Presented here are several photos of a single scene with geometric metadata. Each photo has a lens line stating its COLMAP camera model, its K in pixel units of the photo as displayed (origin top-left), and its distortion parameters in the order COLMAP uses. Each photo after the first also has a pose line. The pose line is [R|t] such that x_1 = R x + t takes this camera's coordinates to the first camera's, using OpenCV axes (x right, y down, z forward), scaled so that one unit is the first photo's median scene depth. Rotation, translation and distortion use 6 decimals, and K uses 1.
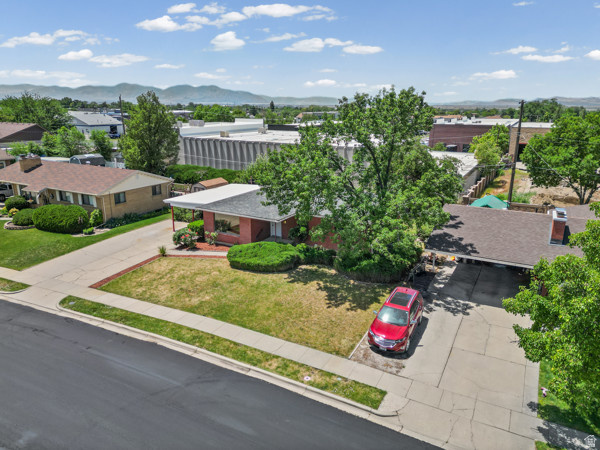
lens RADIAL K [[416.4, 0, 306.0], [0, 416.4, 249.3], [0, 0, 1]] dist [0.030502, -0.002955]
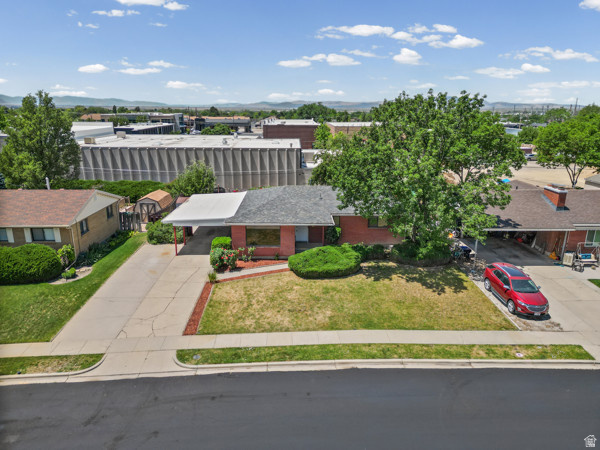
lens RADIAL K [[418.4, 0, 300.0], [0, 418.4, 225.0], [0, 0, 1]] dist [0.036322, -0.005298]
pose [[0.877987, -0.135895, 0.458990, -0.678821], [0.160042, 0.987012, -0.013910, -0.073557], [-0.451138, 0.085671, 0.888333, 0.167656]]
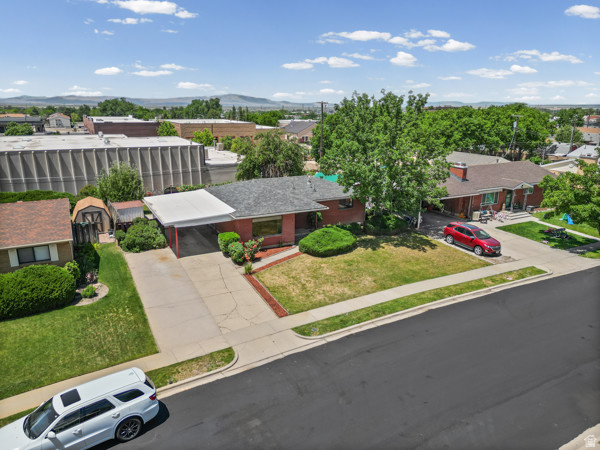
lens RADIAL K [[427.2, 0, 299.8], [0, 427.2, 219.0], [0, 0, 1]] dist [0.048176, -0.002082]
pose [[0.571975, -0.216497, 0.791185, -1.171655], [0.266208, 0.961326, 0.070603, -0.159481], [-0.775872, 0.170237, 0.607488, 0.411127]]
